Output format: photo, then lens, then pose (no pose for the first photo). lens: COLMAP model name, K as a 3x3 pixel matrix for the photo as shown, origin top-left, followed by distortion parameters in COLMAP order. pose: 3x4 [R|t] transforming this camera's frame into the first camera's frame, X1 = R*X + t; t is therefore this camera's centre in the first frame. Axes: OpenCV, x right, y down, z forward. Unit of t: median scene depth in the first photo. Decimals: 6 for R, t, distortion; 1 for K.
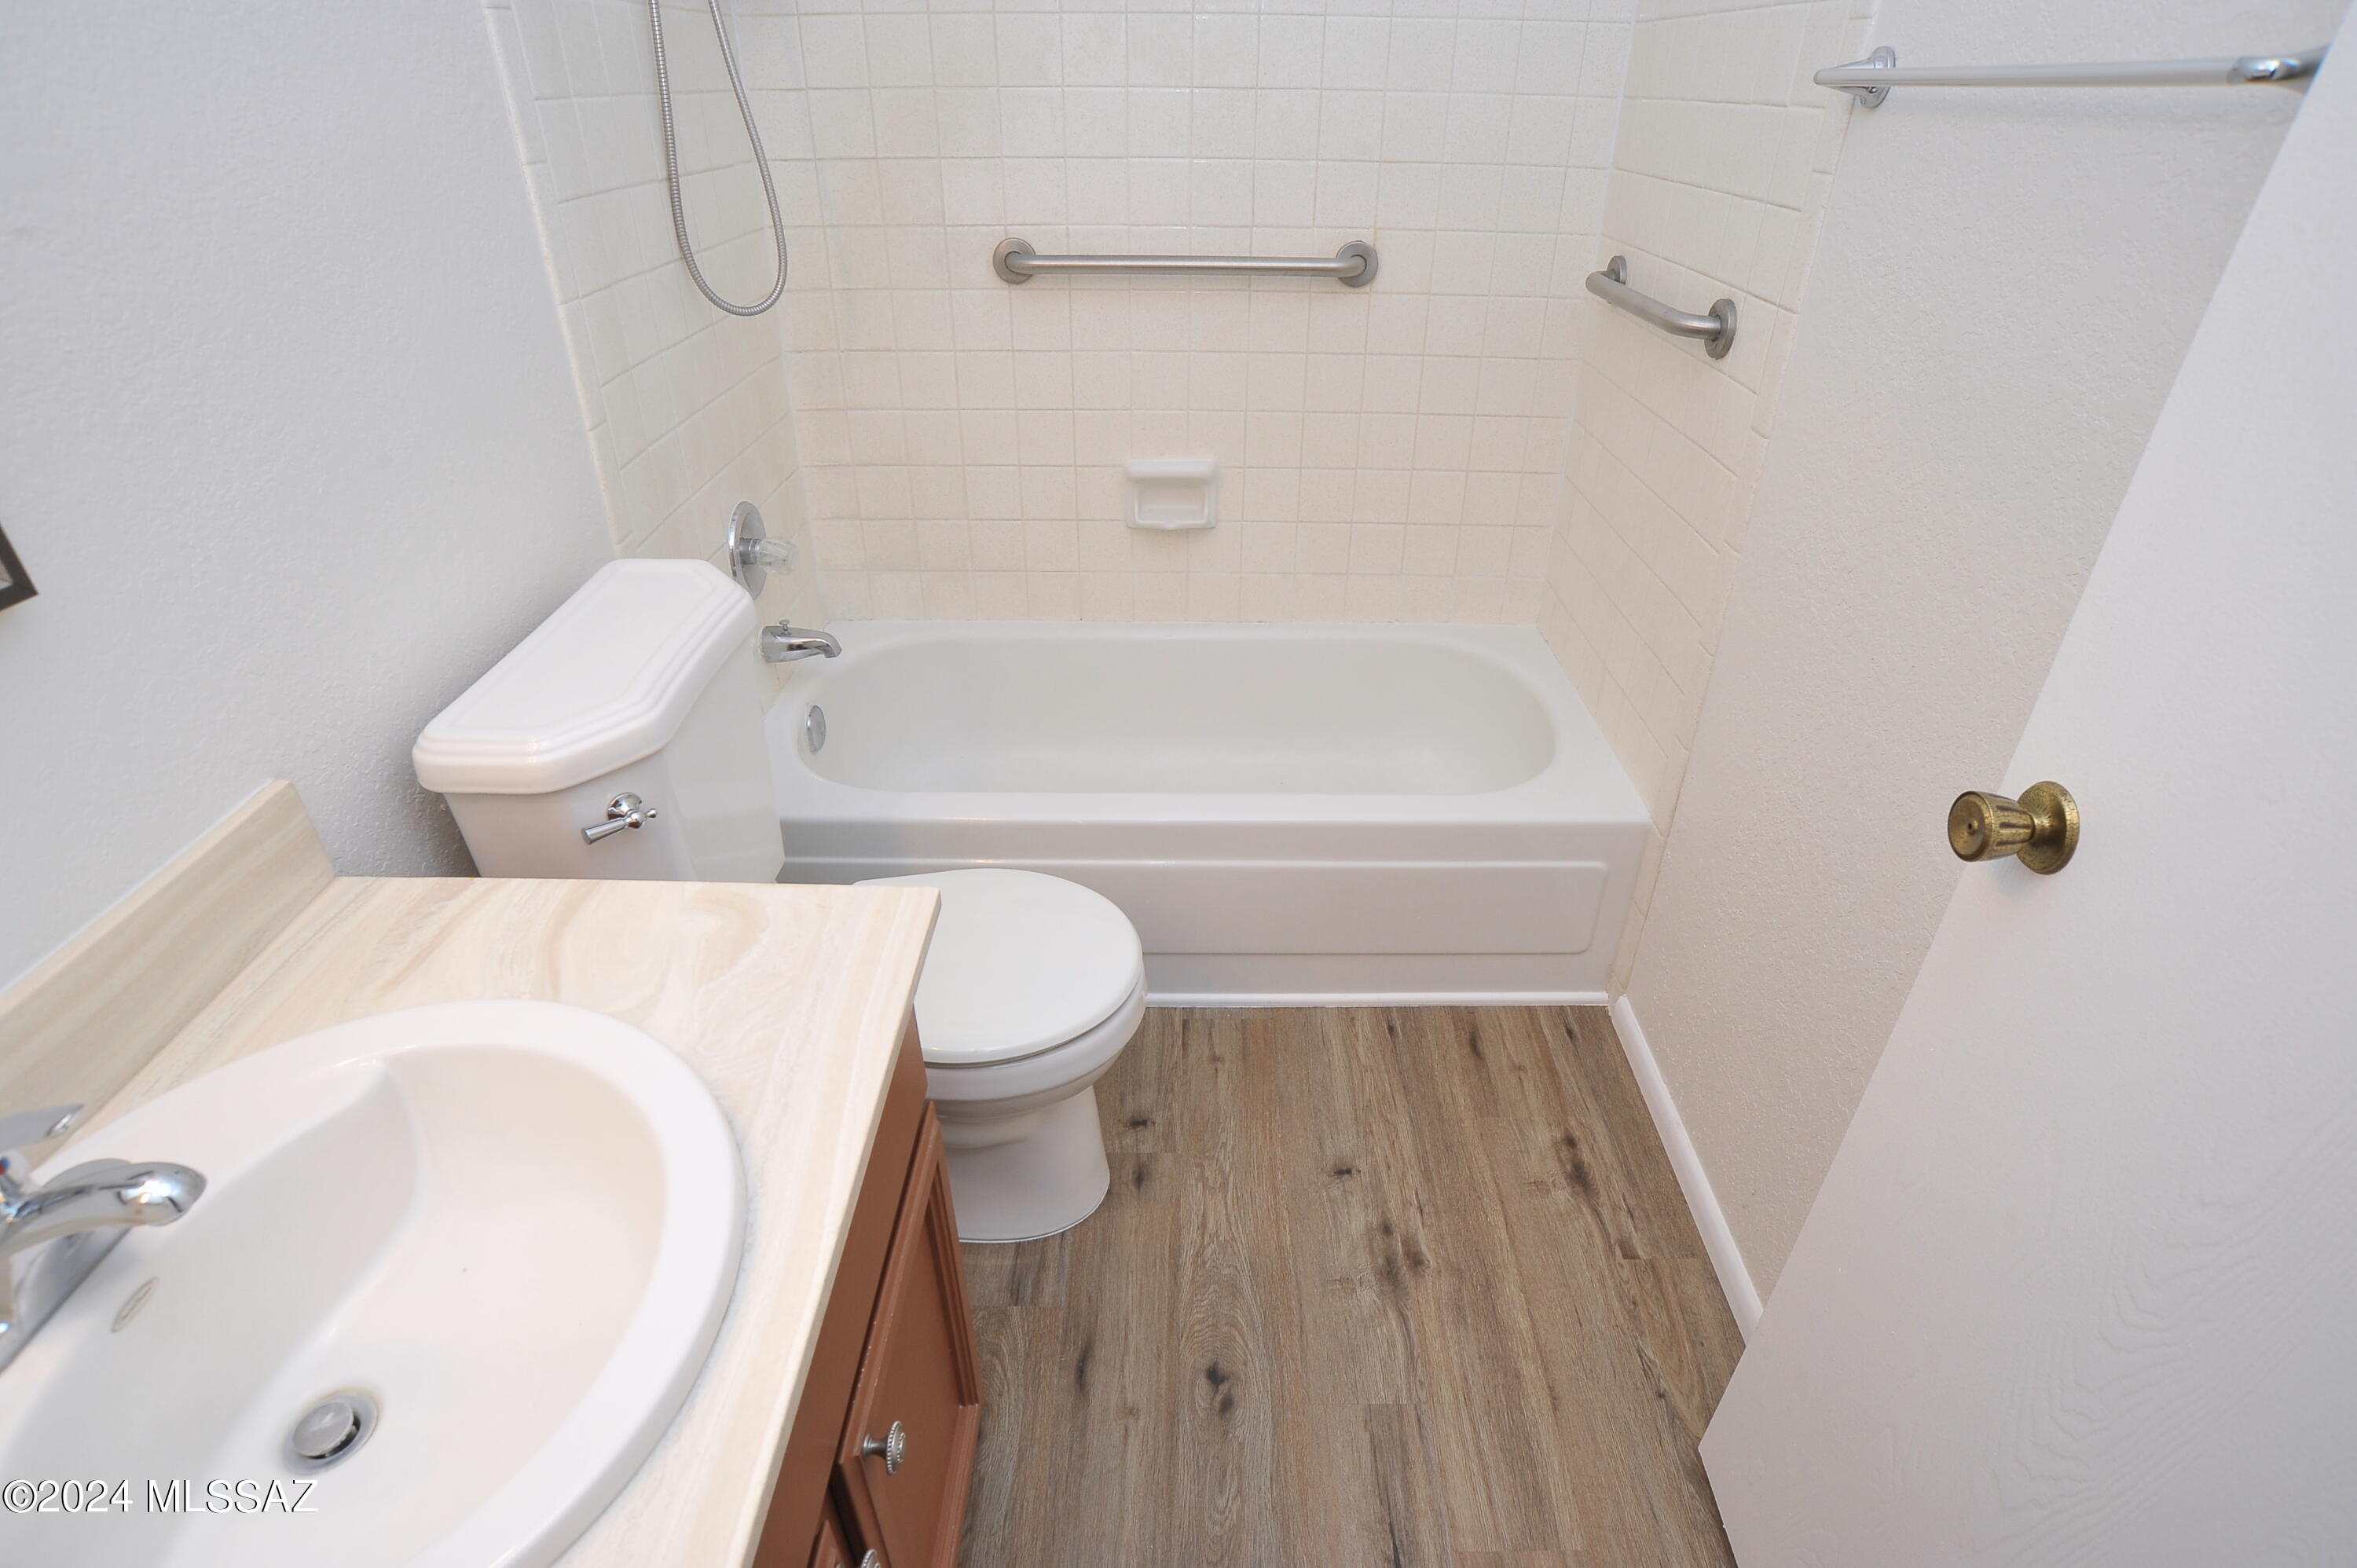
lens RADIAL K [[1194.9, 0, 1192.1], [0, 1194.9, 813.8], [0, 0, 1]] dist [-0.104099, 0.054937]
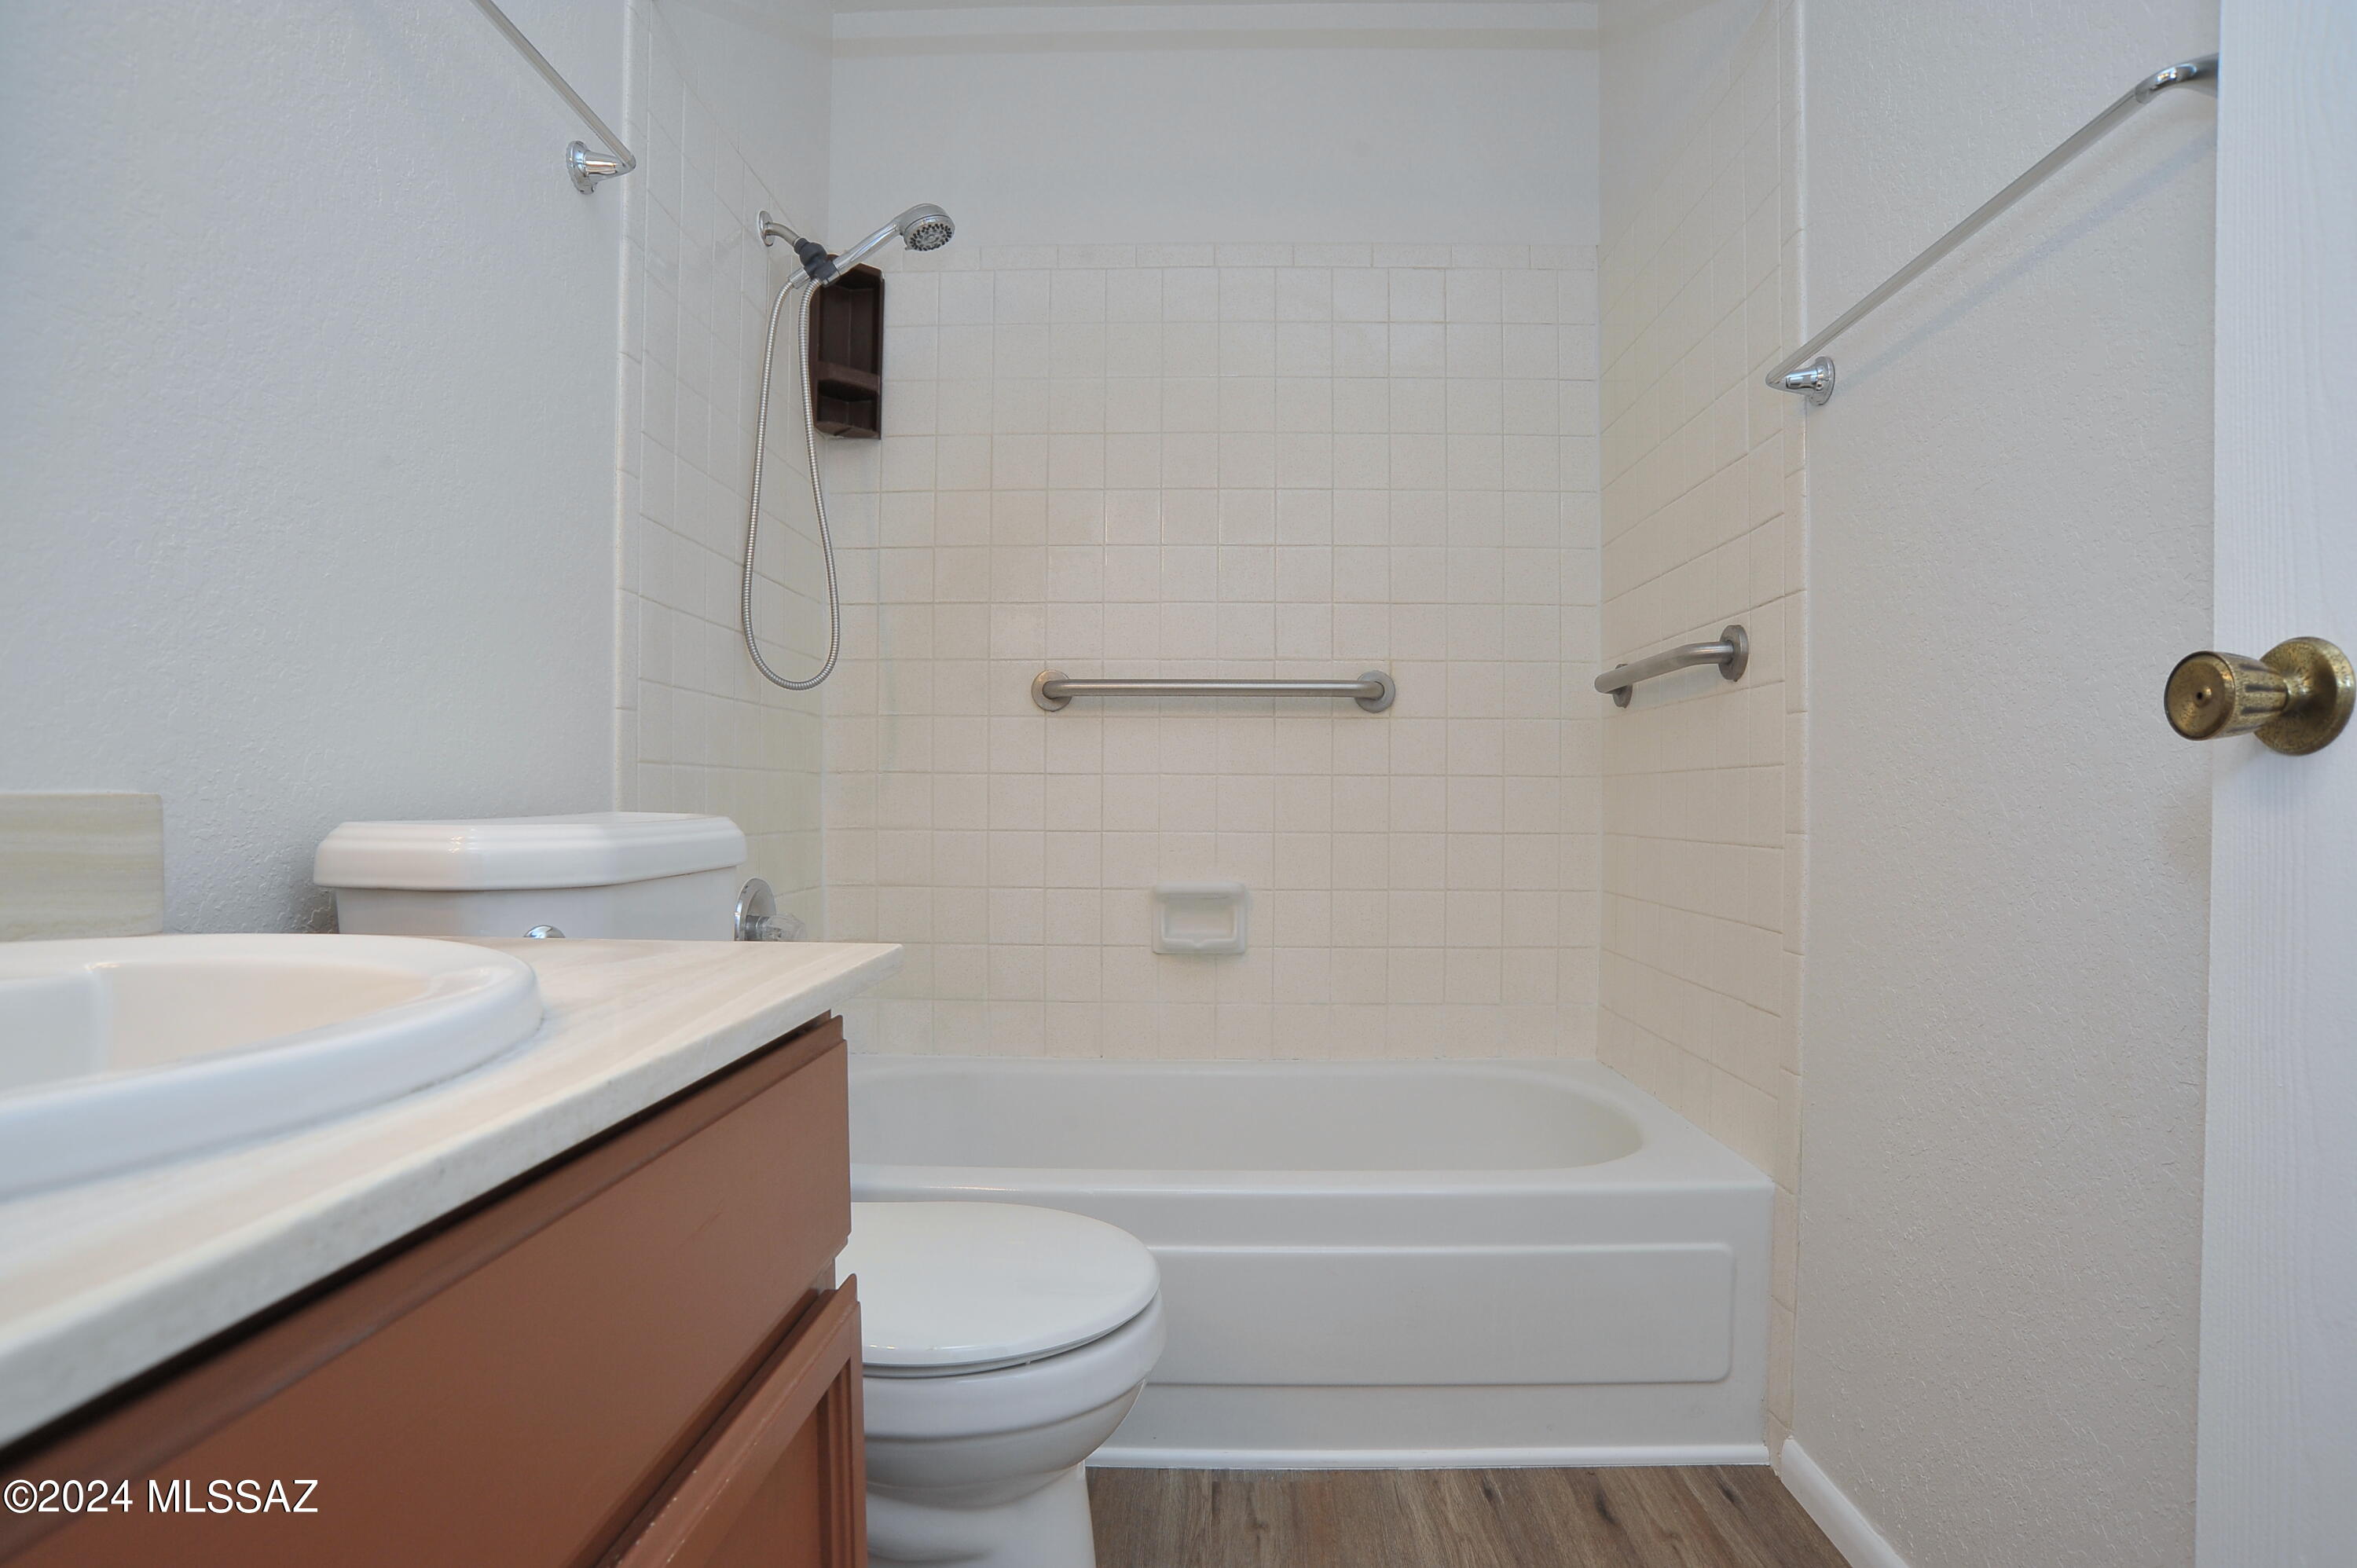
lens RADIAL K [[1194.9, 0, 1192.1], [0, 1194.9, 813.8], [0, 0, 1]] dist [-0.104099, 0.054937]
pose [[0.999742, -0.006909, -0.021643, -0.001796], [-0.005486, 0.851033, -0.525083, 0.202041], [0.022047, 0.525067, 0.850776, 0.146719]]
